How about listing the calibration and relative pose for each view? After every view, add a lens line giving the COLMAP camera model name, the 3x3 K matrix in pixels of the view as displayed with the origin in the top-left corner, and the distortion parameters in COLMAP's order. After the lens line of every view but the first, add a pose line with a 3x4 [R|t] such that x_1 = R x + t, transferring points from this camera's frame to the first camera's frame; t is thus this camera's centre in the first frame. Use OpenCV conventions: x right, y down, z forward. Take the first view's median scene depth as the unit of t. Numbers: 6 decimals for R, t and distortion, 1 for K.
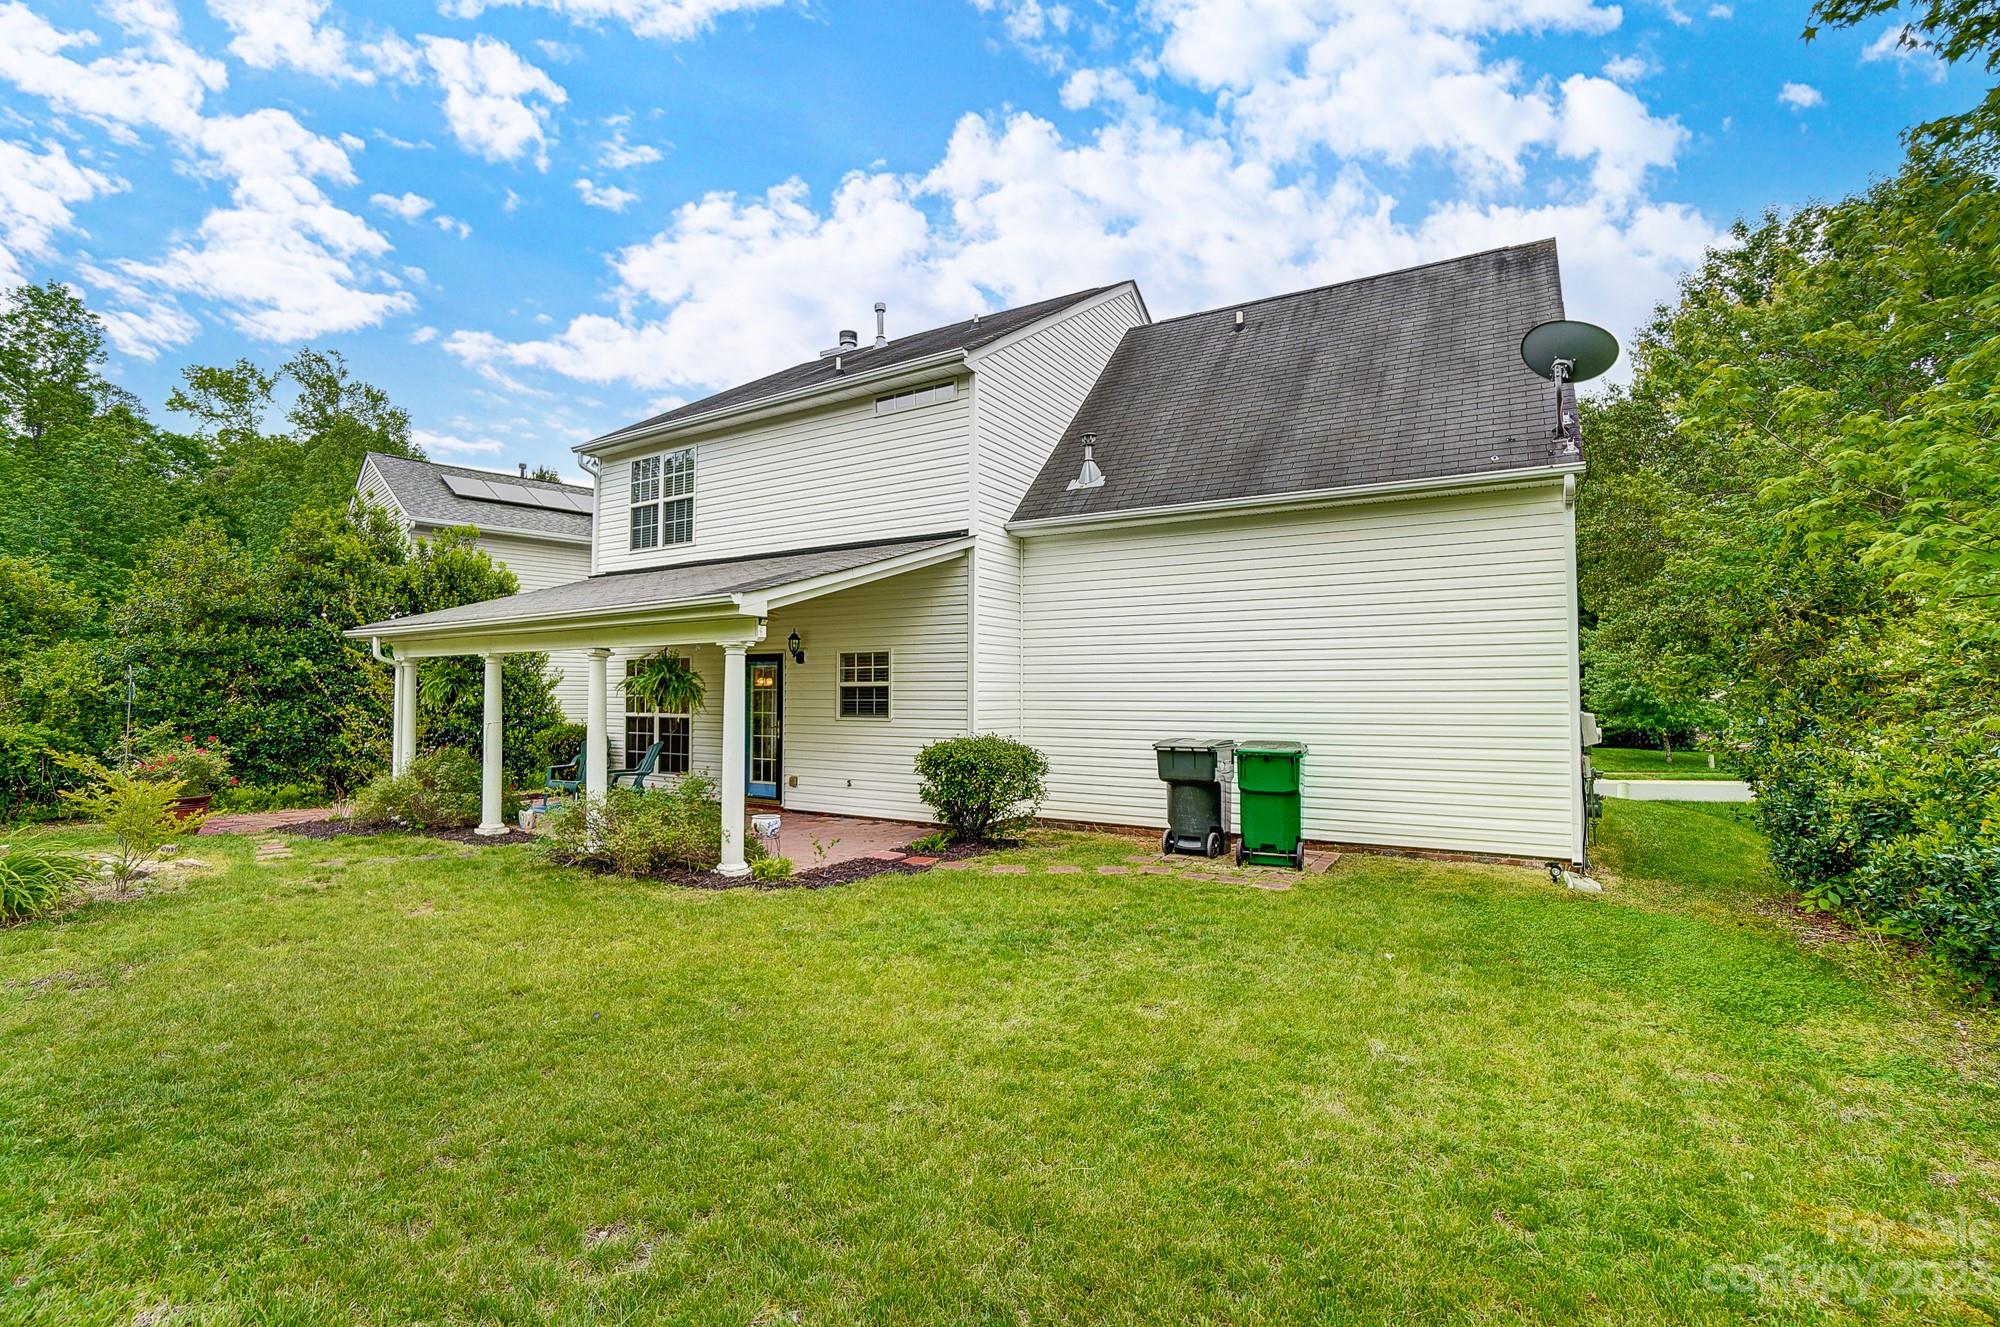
lens RADIAL K [[877.5, 0, 1000.0], [0, 877.5, 663.5], [0, 0, 1]] dist [-0.039985, 0.000283]
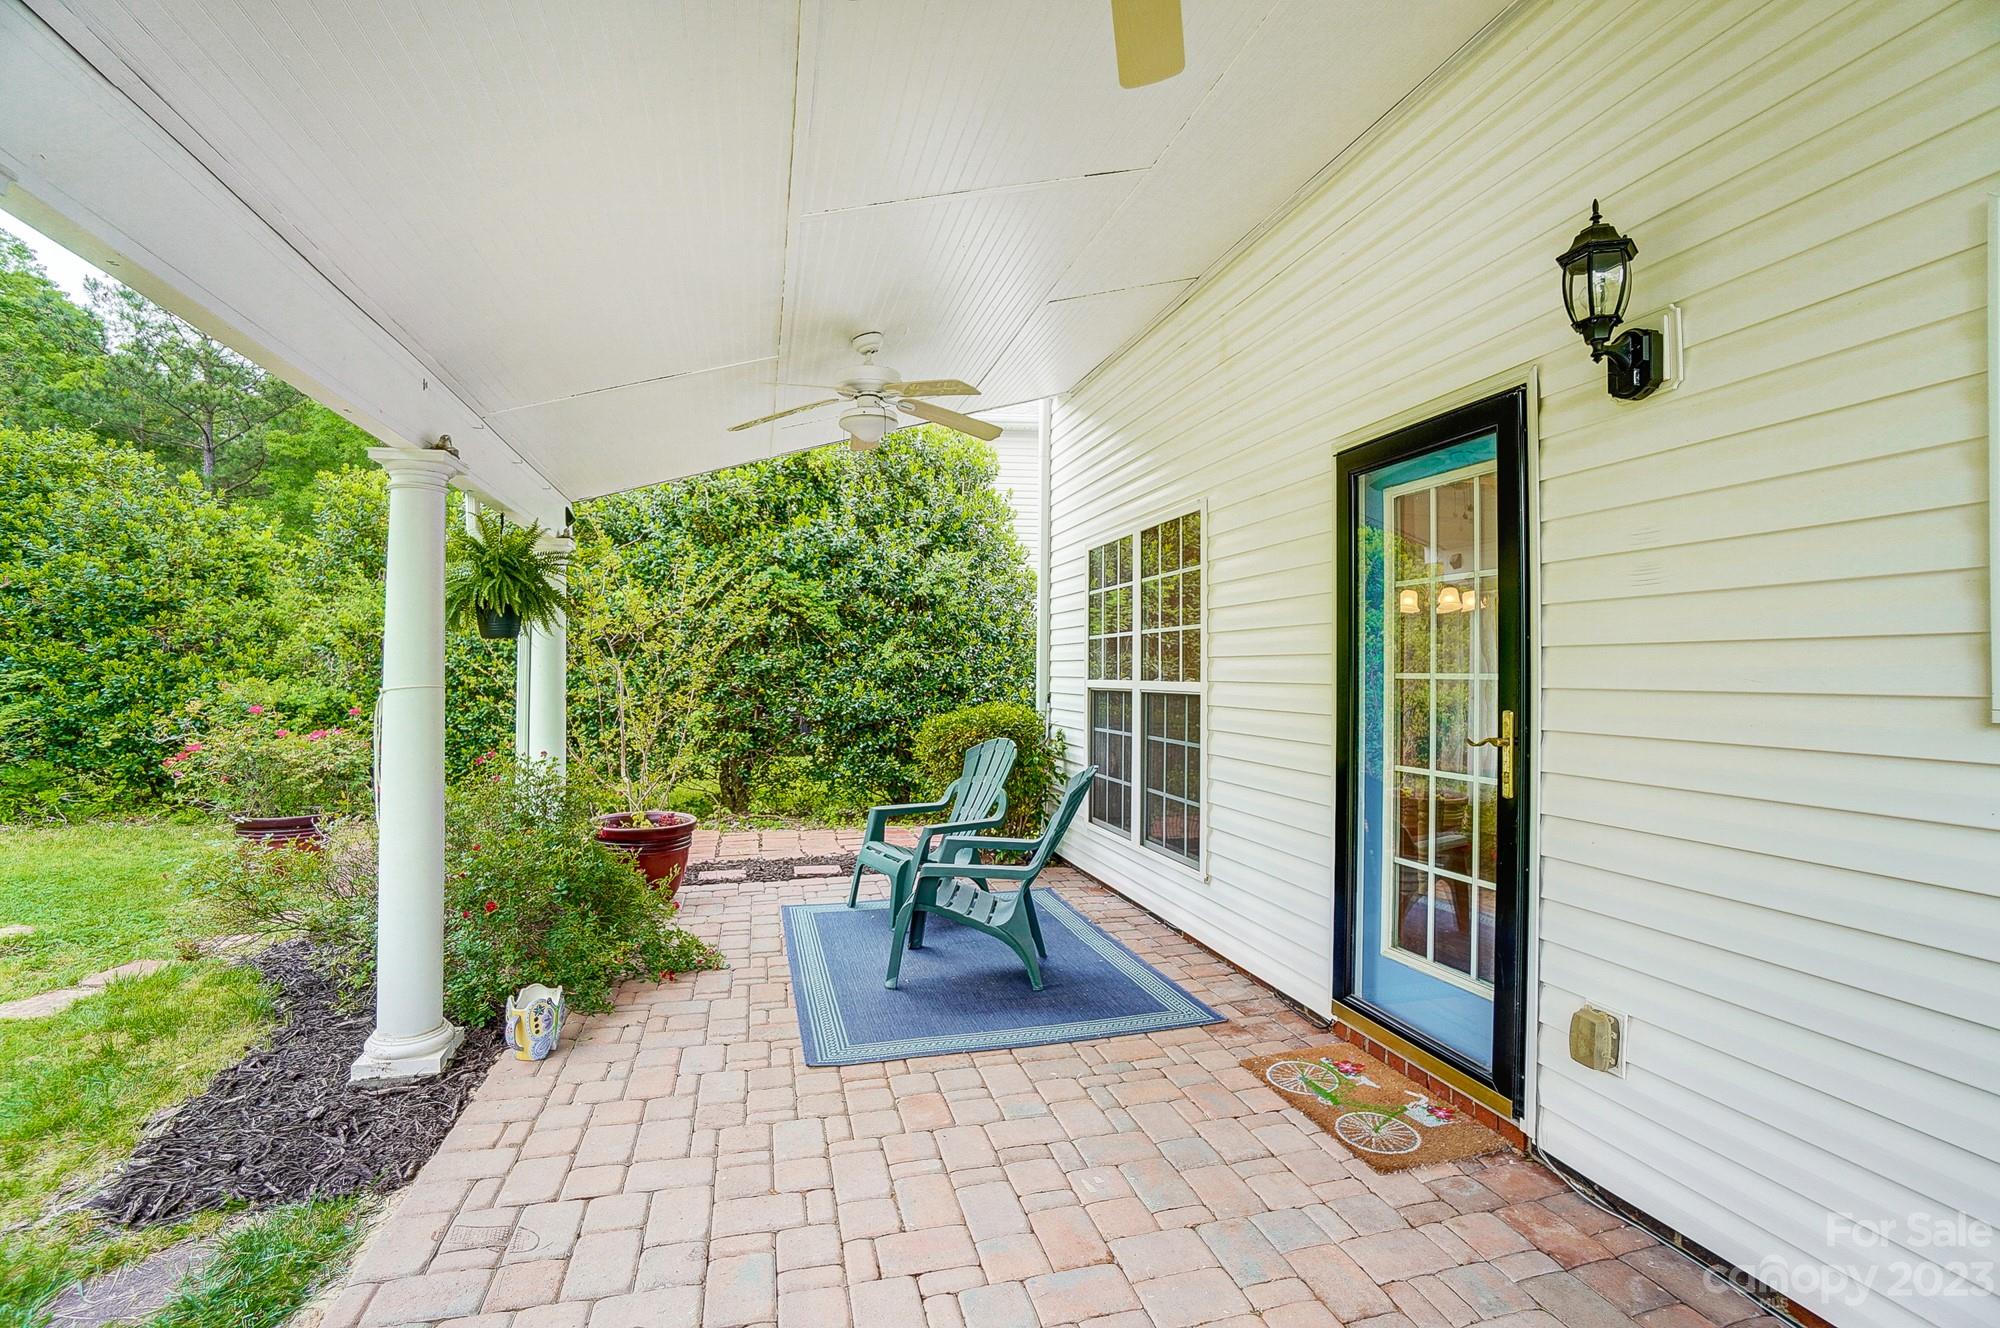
lens RADIAL K [[877.5, 0, 1000.0], [0, 877.5, 664.0], [0, 0, 1]] dist [-0.039985, 0.000283]
pose [[0.723236, -0.007212, -0.690563, -0.201354], [0.025865, 0.999527, 0.016651, 0.047898], [0.690117, -0.029904, 0.723080, 0.781463]]
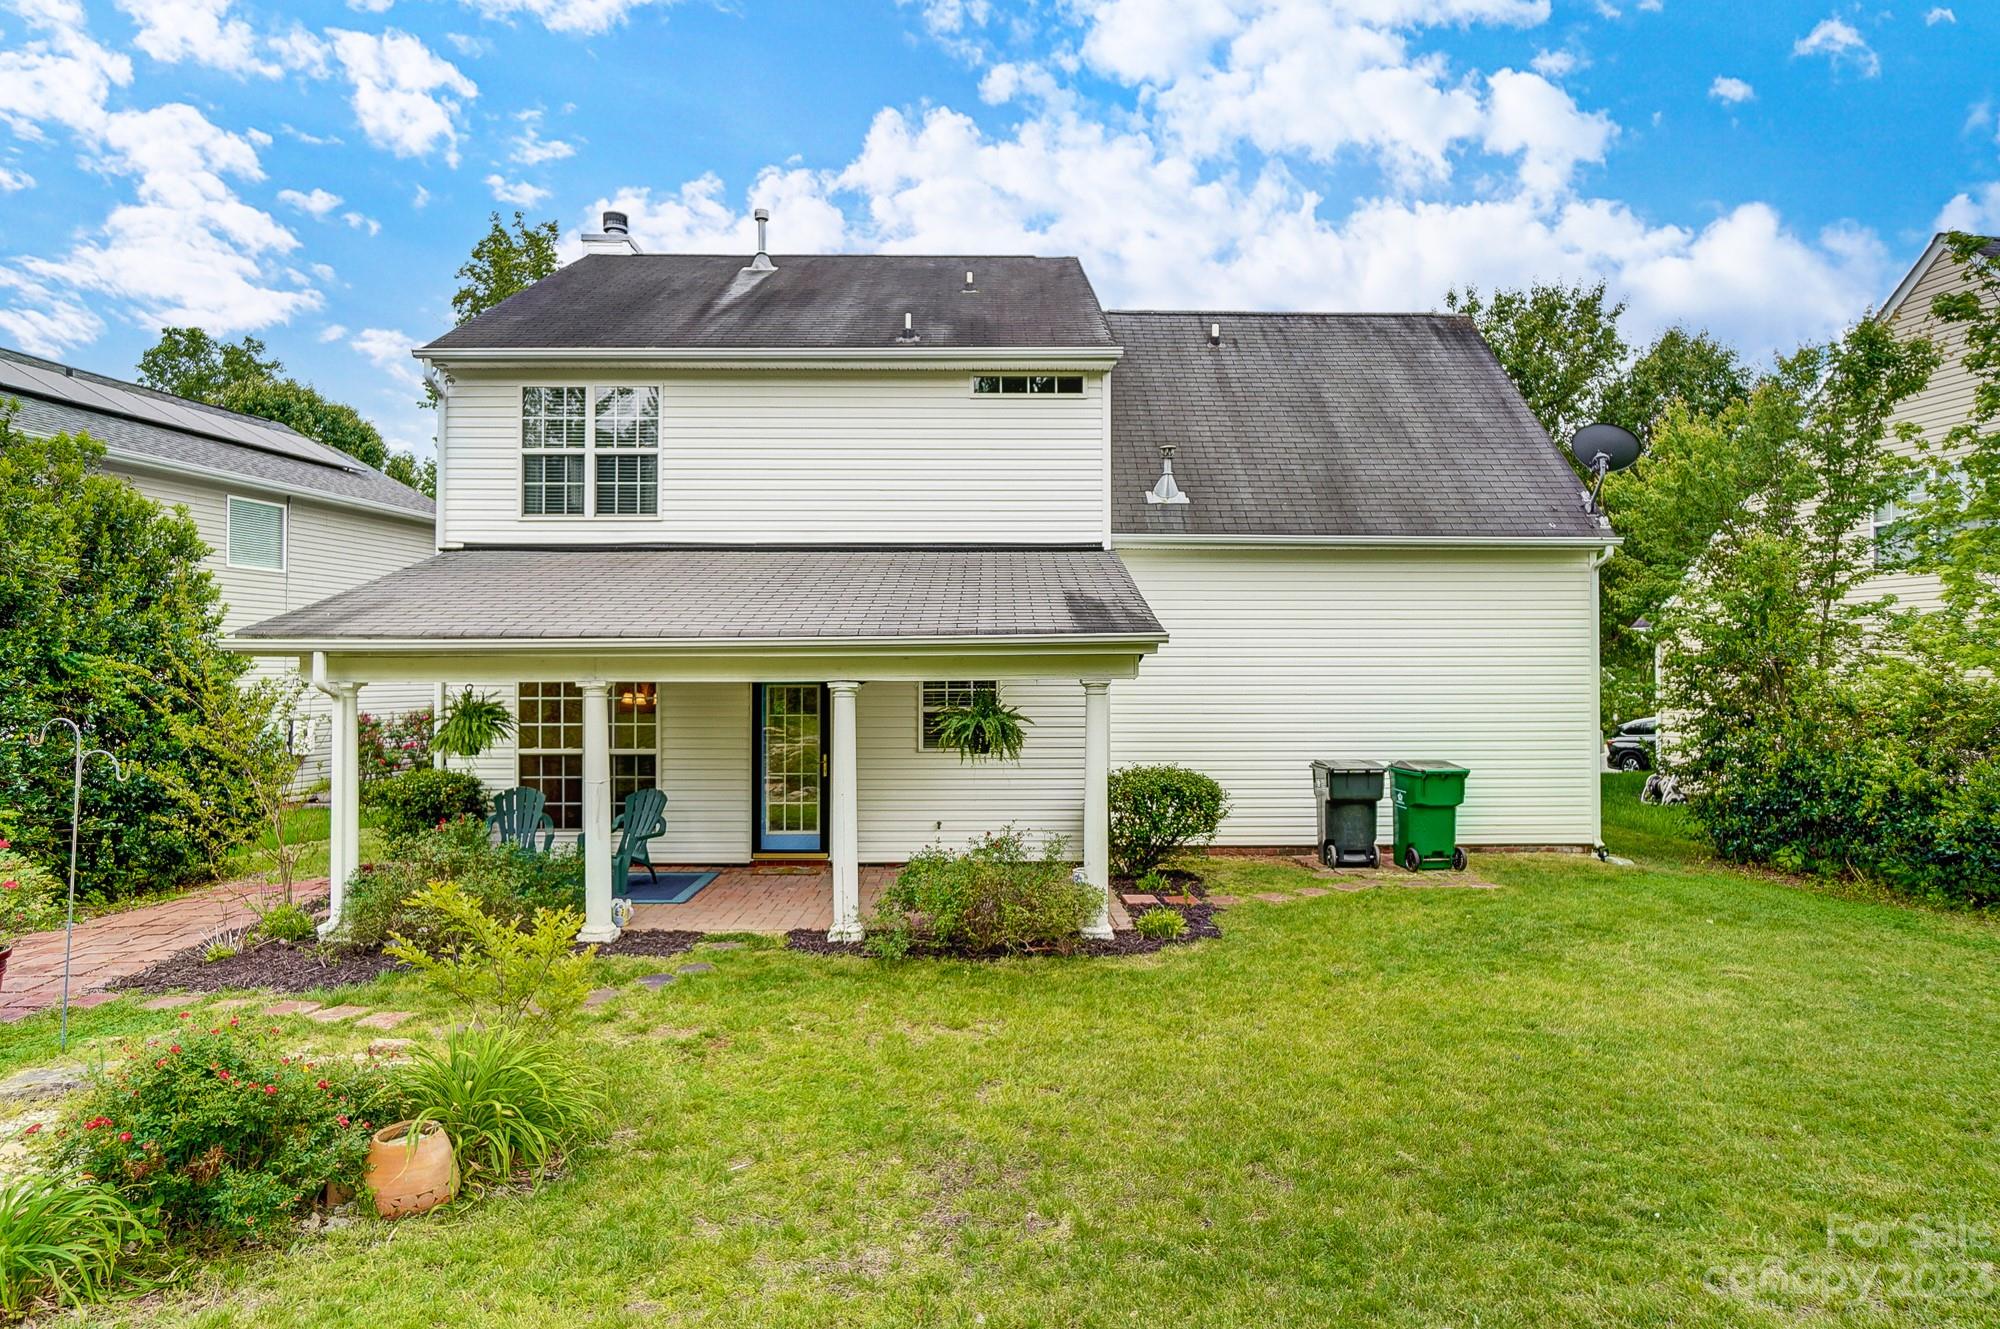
lens RADIAL K [[1089.3, 0, 1000.0], [0, 1089.3, 664.5], [0, 0, 1]] dist [-0.007468, -0.000401]
pose [[0.847262, 0.002332, 0.531170, -0.658887], [-0.016700, 0.999613, 0.022248, -0.042876], [-0.530912, -0.027721, 0.846973, 0.069924]]
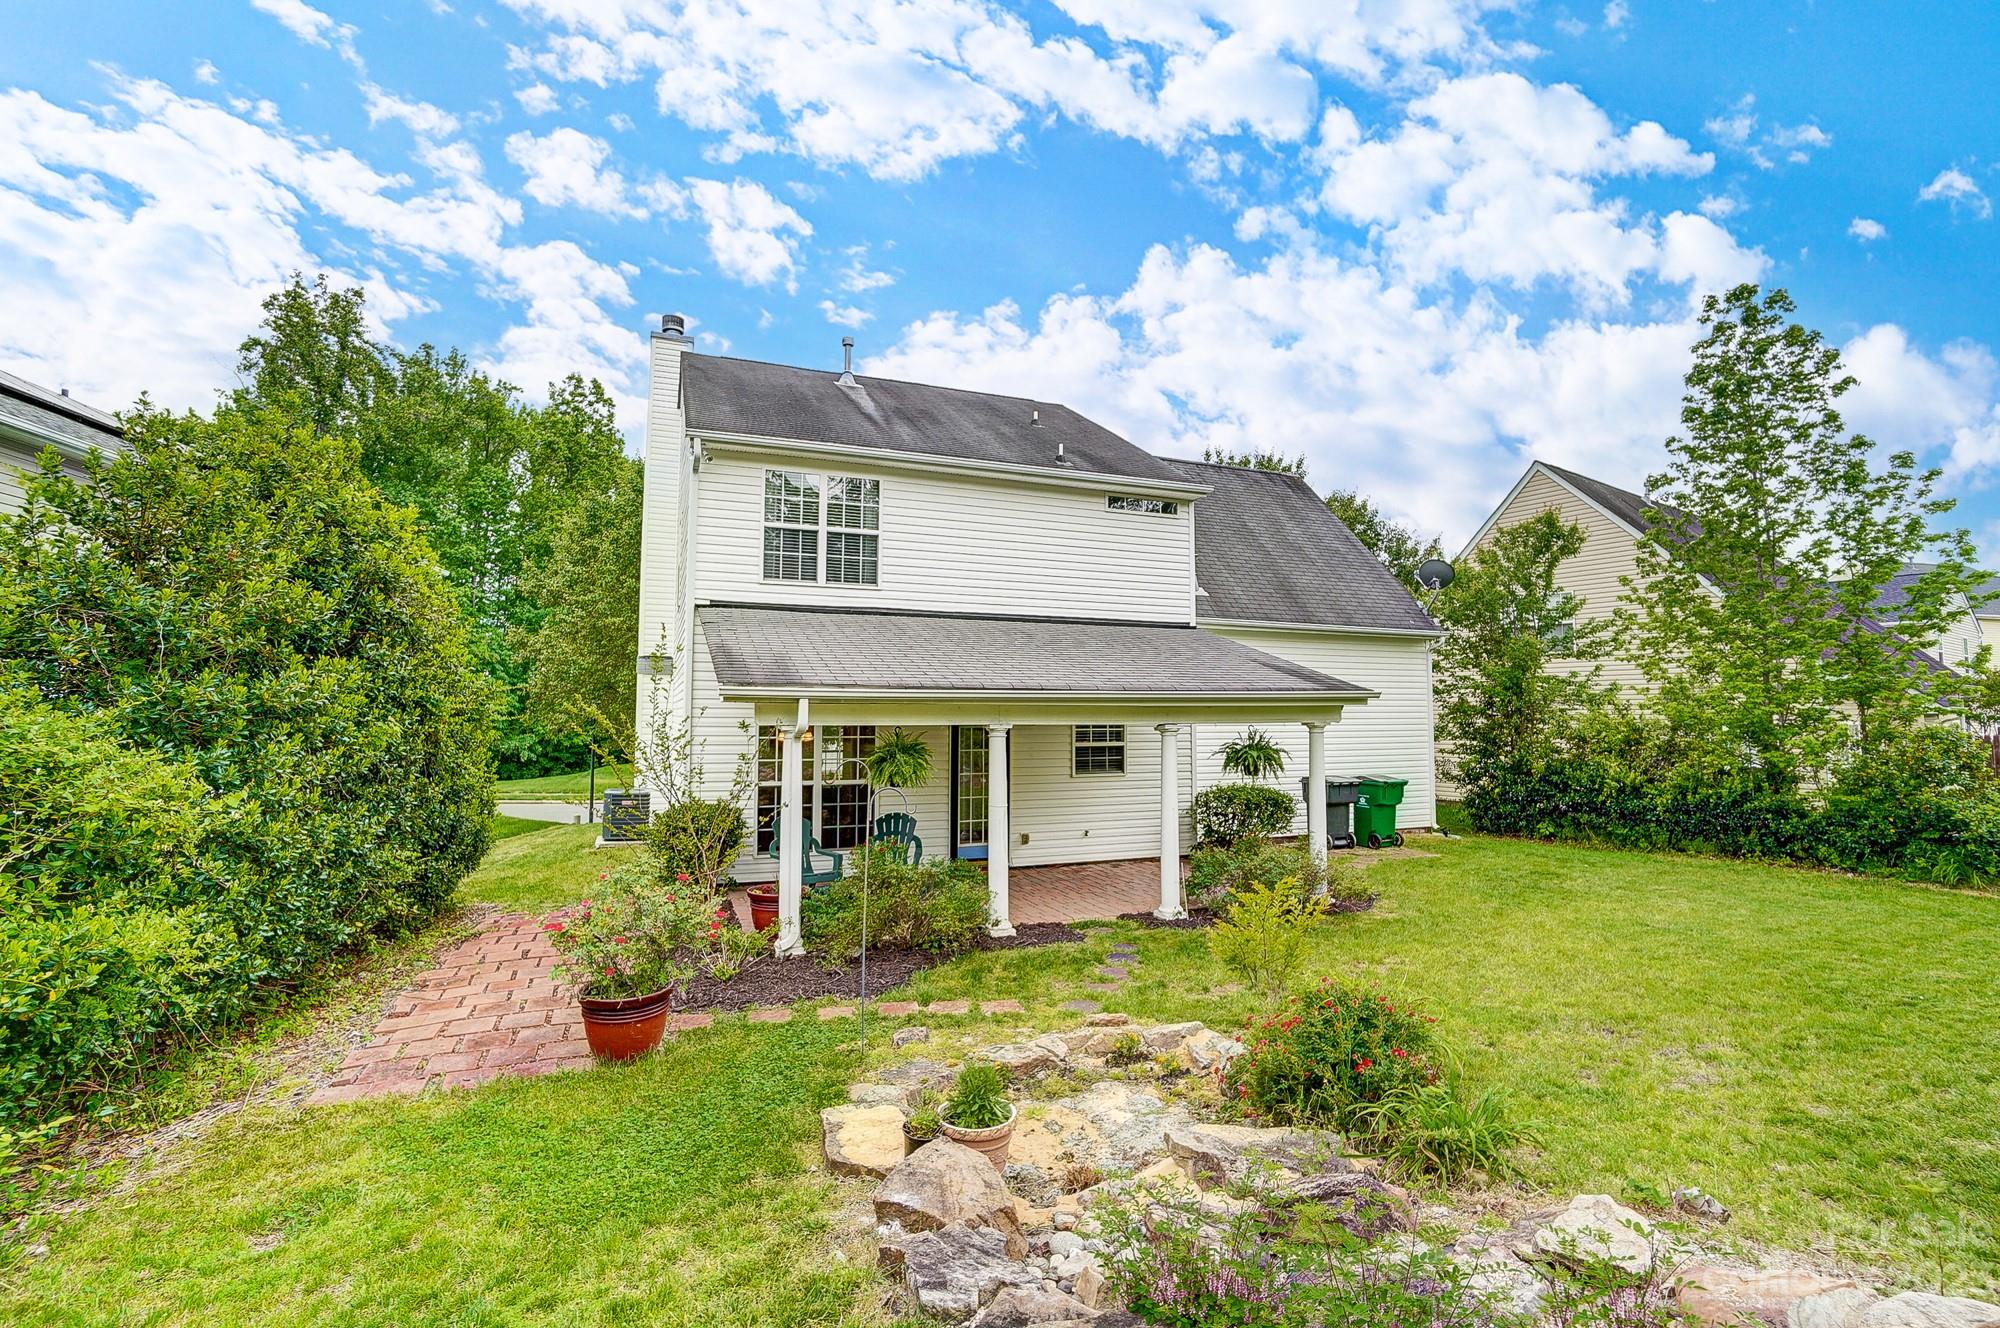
lens RADIAL K [[877.5, 0, 1000.0], [0, 877.5, 664.0], [0, 0, 1]] dist [-0.039985, 0.000283]
pose [[0.604416, 0.045792, 0.795351, -1.090863], [-0.030836, 0.998943, -0.034081, -0.035974], [-0.796072, -0.003926, 0.605190, 0.396330]]
